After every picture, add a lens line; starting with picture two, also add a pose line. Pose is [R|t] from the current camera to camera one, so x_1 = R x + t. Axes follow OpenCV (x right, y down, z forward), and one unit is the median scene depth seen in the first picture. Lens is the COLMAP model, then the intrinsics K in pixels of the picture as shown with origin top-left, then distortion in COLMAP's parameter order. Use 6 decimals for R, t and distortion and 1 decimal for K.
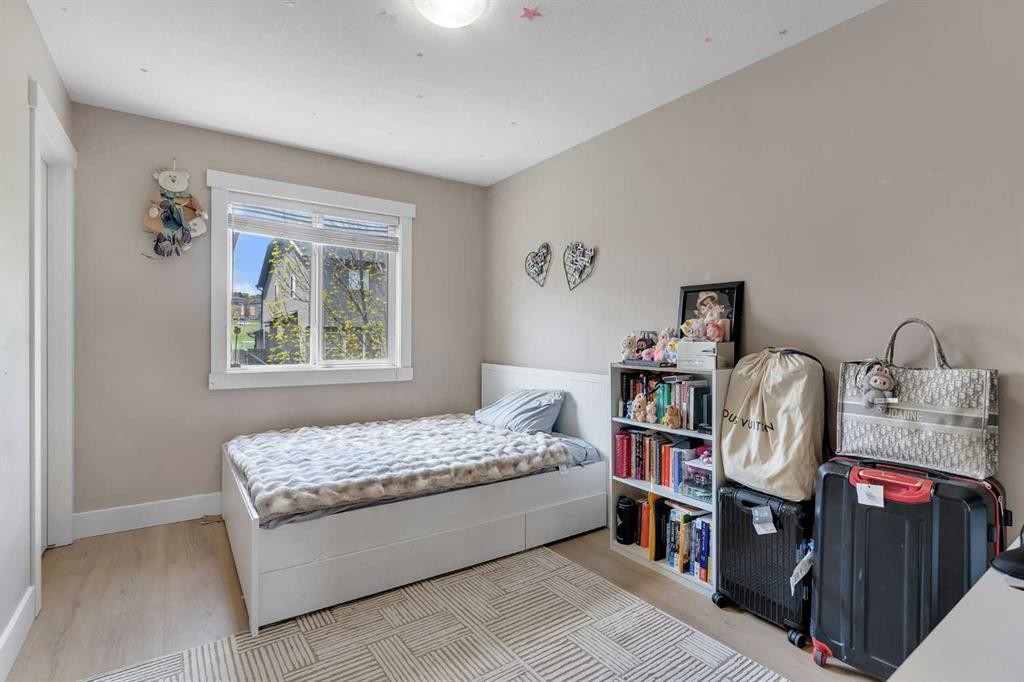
lens RADIAL K [[490.6, 0, 498.8], [0, 490.6, 345.1], [0, 0, 1]] dist [0.001991, 0.000264]
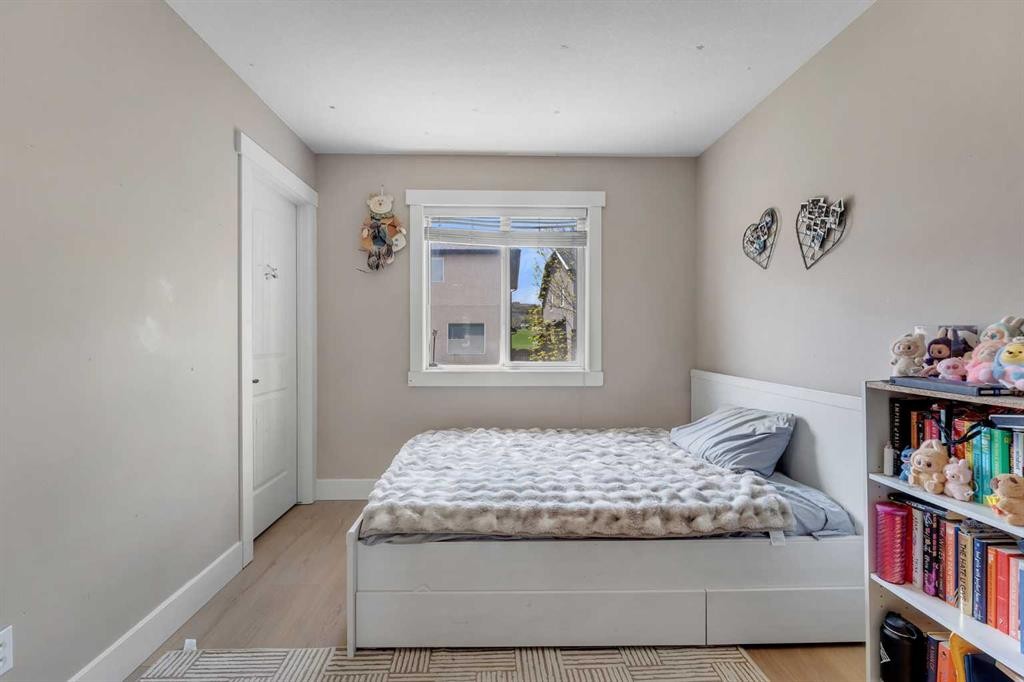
lens RADIAL K [[426.8, 0, 512.0], [0, 426.8, 341.0], [0, 0, 1]] dist [-0.001960, 0.000177]
pose [[0.842818, -0.001130, -0.538198, 0.144998], [-0.004703, 0.999944, -0.009465, -0.004538], [0.538179, 0.010508, 0.842765, 0.337009]]
